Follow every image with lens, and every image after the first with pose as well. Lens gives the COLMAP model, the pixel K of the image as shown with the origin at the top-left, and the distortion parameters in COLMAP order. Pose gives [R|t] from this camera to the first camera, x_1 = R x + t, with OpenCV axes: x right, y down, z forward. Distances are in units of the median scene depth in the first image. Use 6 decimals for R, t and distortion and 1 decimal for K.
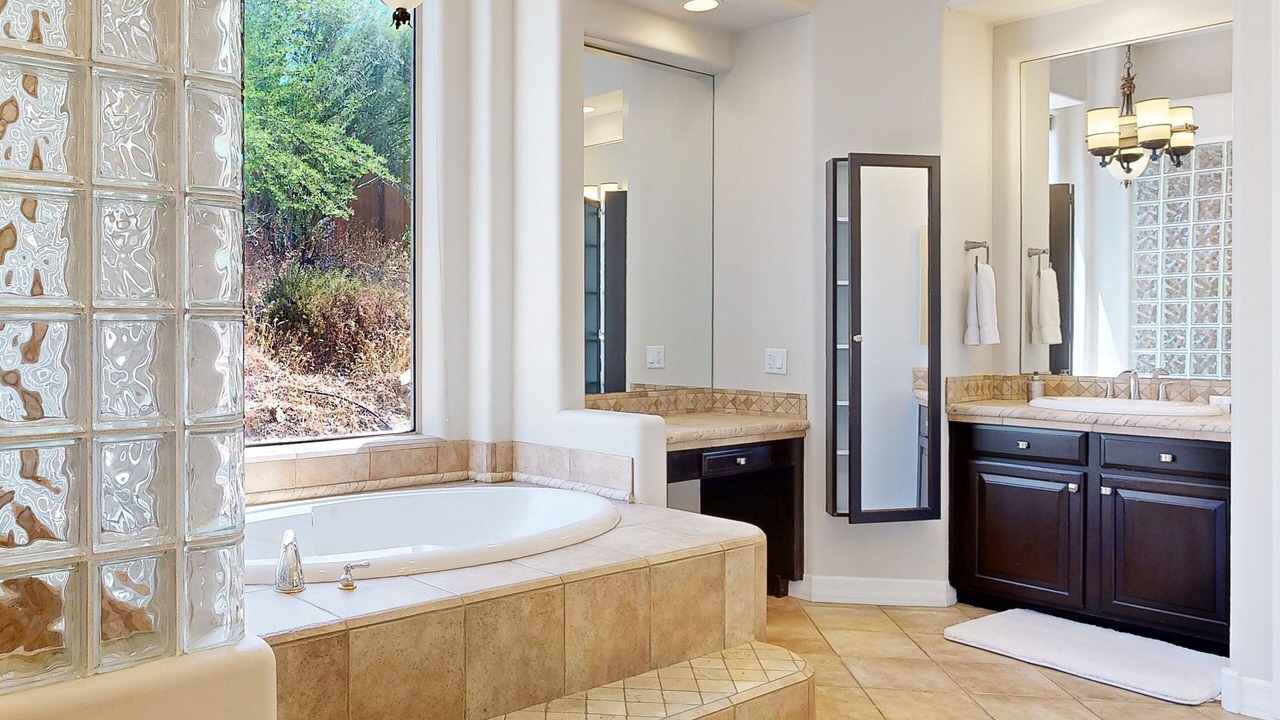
lens RADIAL K [[835.0, 0, 640.1], [0, 835.0, 334.1], [0, 0, 1]] dist [0.003748, -0.000215]
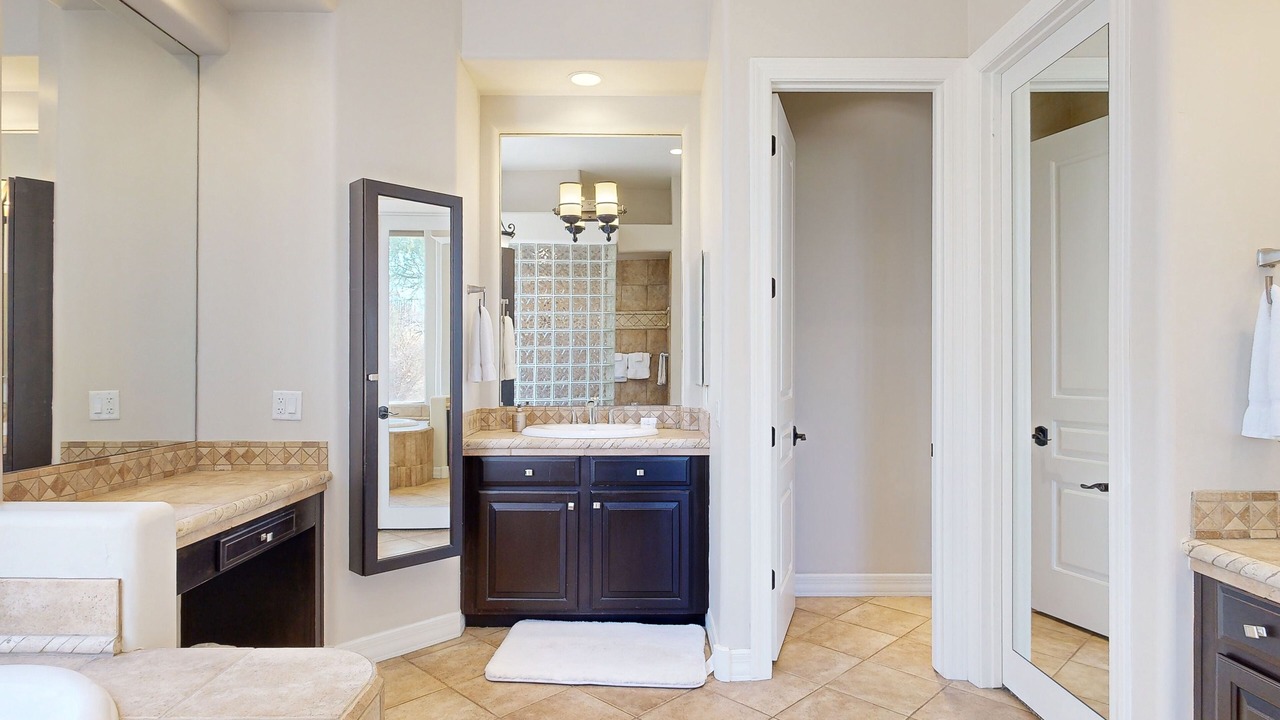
lens RADIAL K [[692.6, 0, 639.6], [0, 692.6, 364.0], [0, 0, 1]] dist [0.000824, -0.003572]
pose [[0.750575, 0.000071, 0.660785, -0.035777], [0.007281, 0.999938, -0.008377, -0.001610], [-0.660745, 0.011099, 0.750528, 0.224566]]
